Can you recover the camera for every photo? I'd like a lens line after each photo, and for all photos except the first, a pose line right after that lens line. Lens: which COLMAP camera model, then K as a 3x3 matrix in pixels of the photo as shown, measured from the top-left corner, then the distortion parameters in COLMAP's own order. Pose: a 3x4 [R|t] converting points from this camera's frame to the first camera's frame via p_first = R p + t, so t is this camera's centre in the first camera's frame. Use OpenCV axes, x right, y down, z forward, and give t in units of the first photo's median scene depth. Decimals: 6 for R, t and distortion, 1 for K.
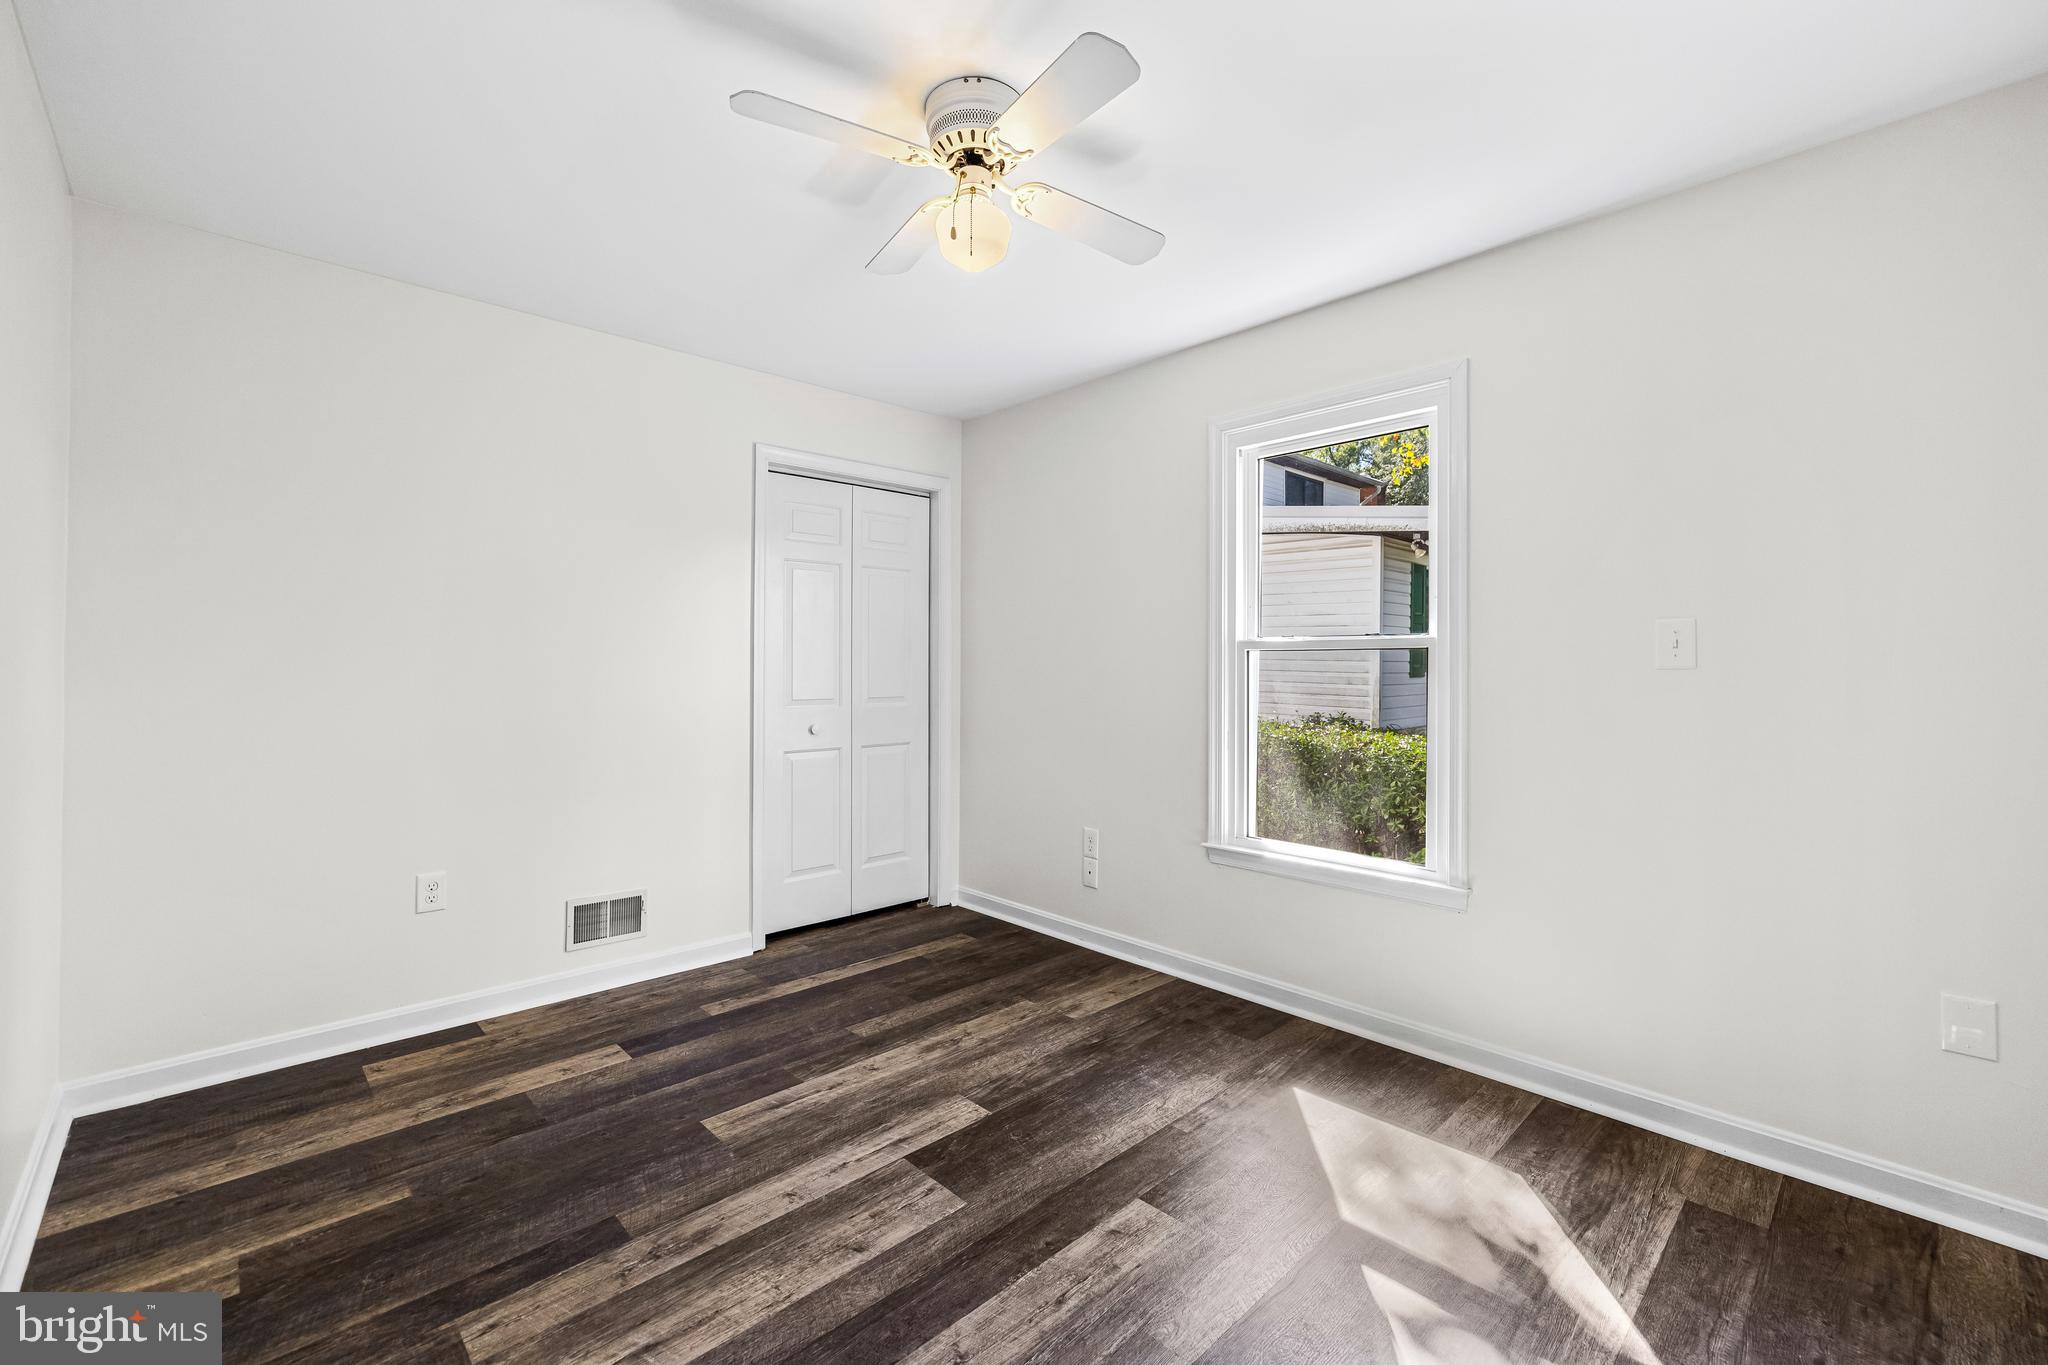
lens RADIAL K [[862.9, 0, 1025.3], [0, 862.9, 670.8], [0, 0, 1]] dist [0.000017, 0.000813]
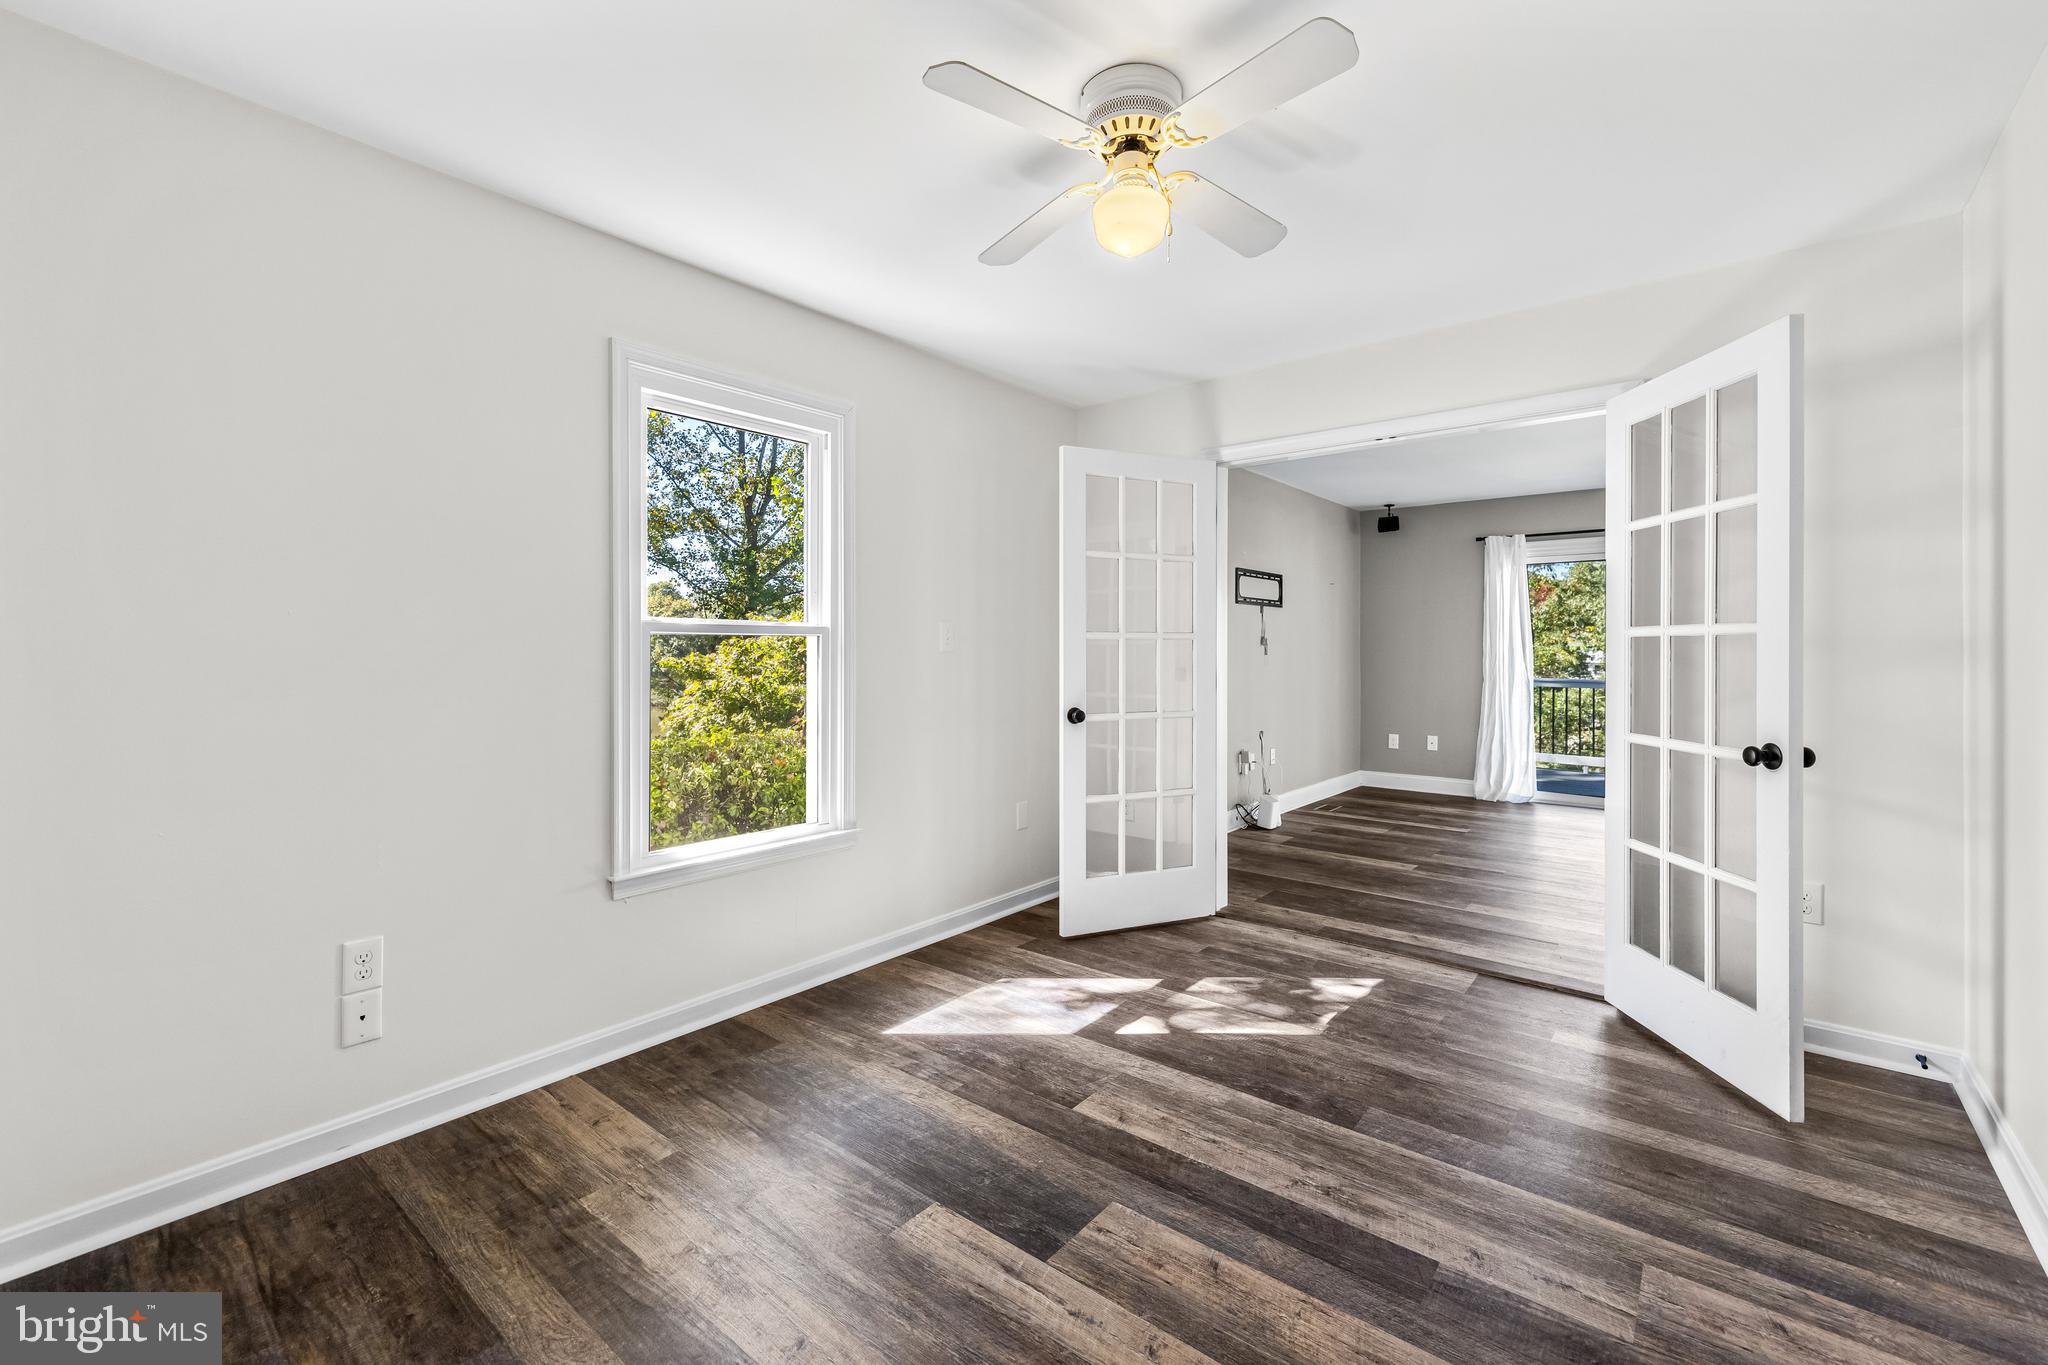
lens RADIAL K [[862.9, 0, 1018.7], [0, 862.9, 640.1], [0, 0, 1]] dist [0.000017, 0.000813]
pose [[-0.121185, 0.008826, 0.992591, -0.928850], [0.005343, 0.999952, -0.008239, -0.008961], [-0.992616, 0.004305, -0.121226, 1.103955]]
